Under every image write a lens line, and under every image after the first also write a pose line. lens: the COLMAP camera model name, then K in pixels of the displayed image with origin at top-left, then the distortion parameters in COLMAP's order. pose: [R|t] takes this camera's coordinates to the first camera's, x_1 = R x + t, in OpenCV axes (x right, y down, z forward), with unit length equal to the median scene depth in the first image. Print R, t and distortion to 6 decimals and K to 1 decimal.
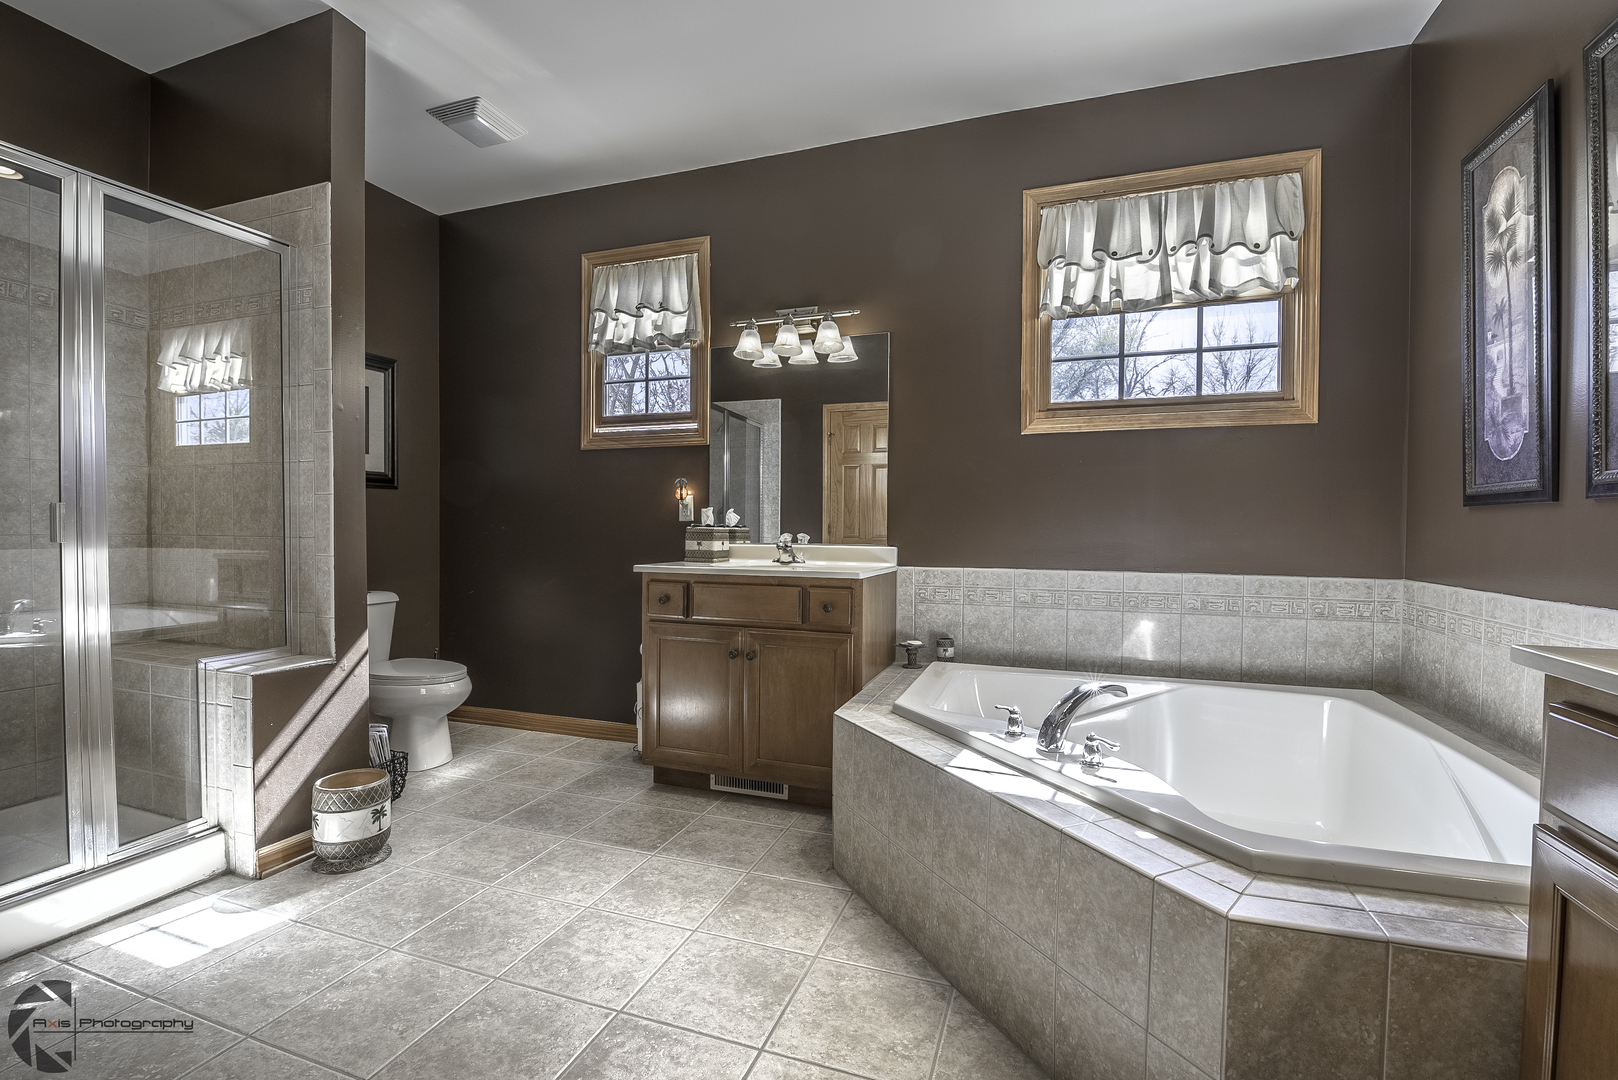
lens RADIAL K [[710.7, 0, 809.0], [0, 710.7, 540.0], [0, 0, 1]] dist [0.000268, -0.009291]
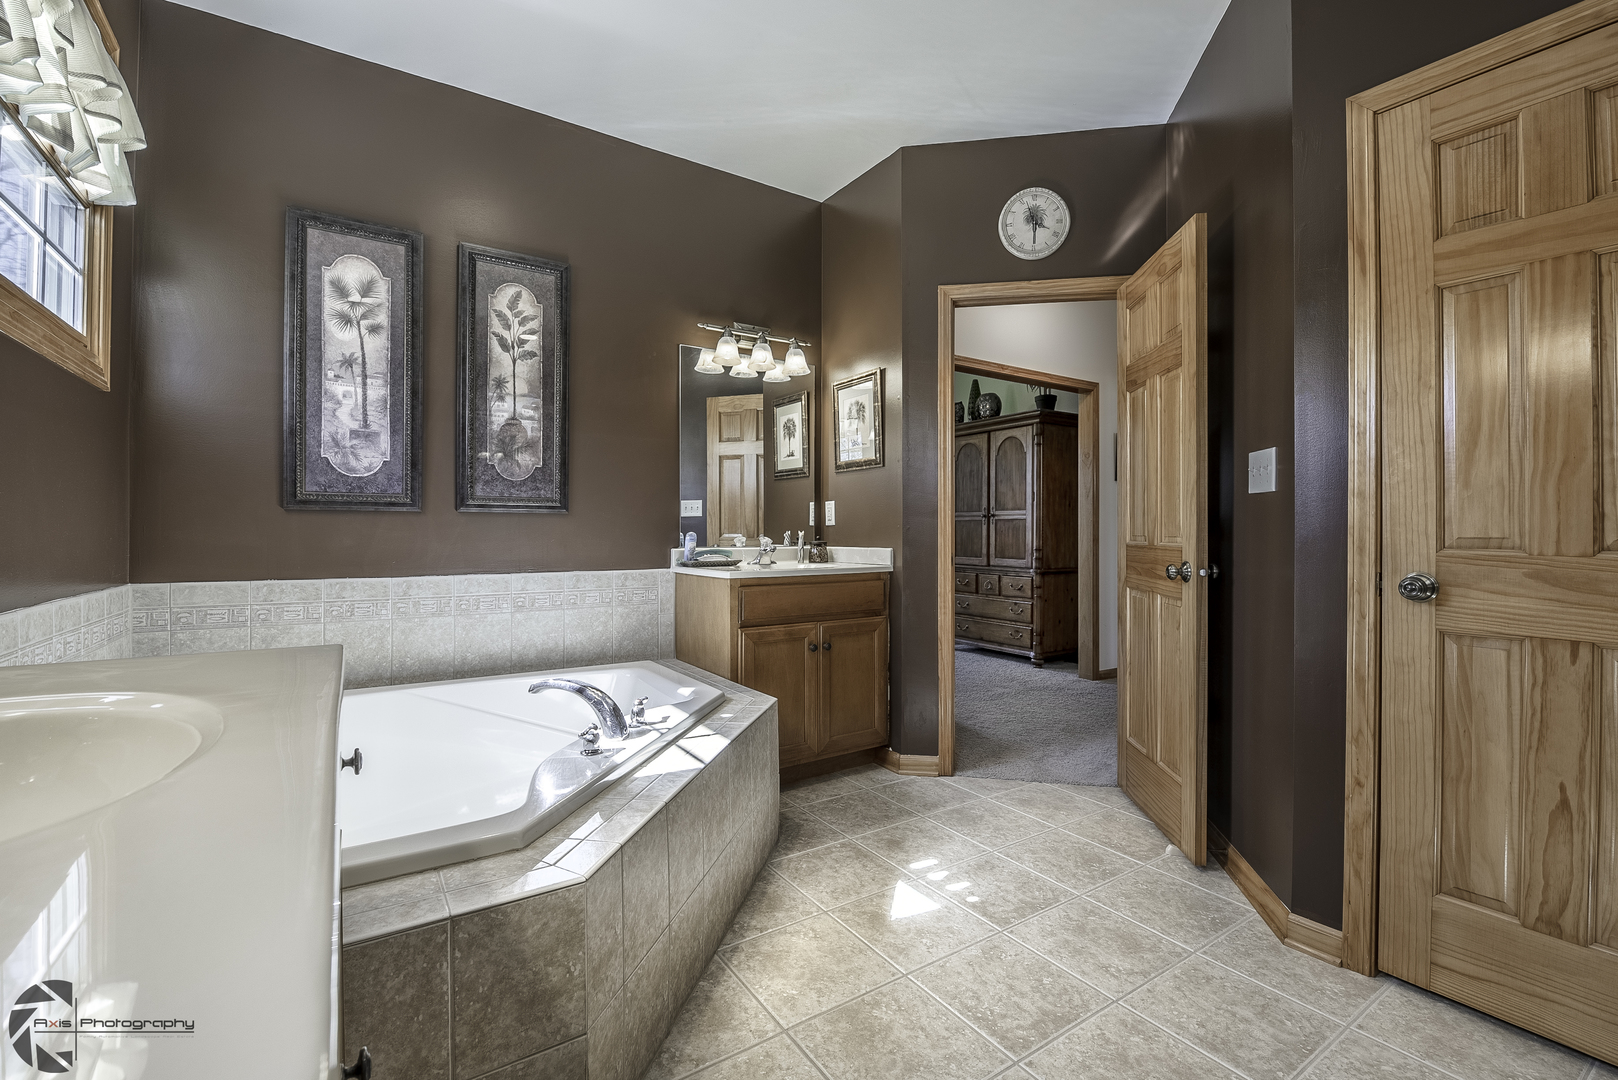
lens RADIAL K [[689.9, 0, 809.0], [0, 689.9, 540.0], [0, 0, 1]] dist [-0.002719, -0.014560]
pose [[-0.802298, -0.015966, 0.596710, -0.484524], [-0.003774, 0.999758, 0.021676, -0.025668], [-0.596912, 0.015138, -0.802164, 1.584417]]
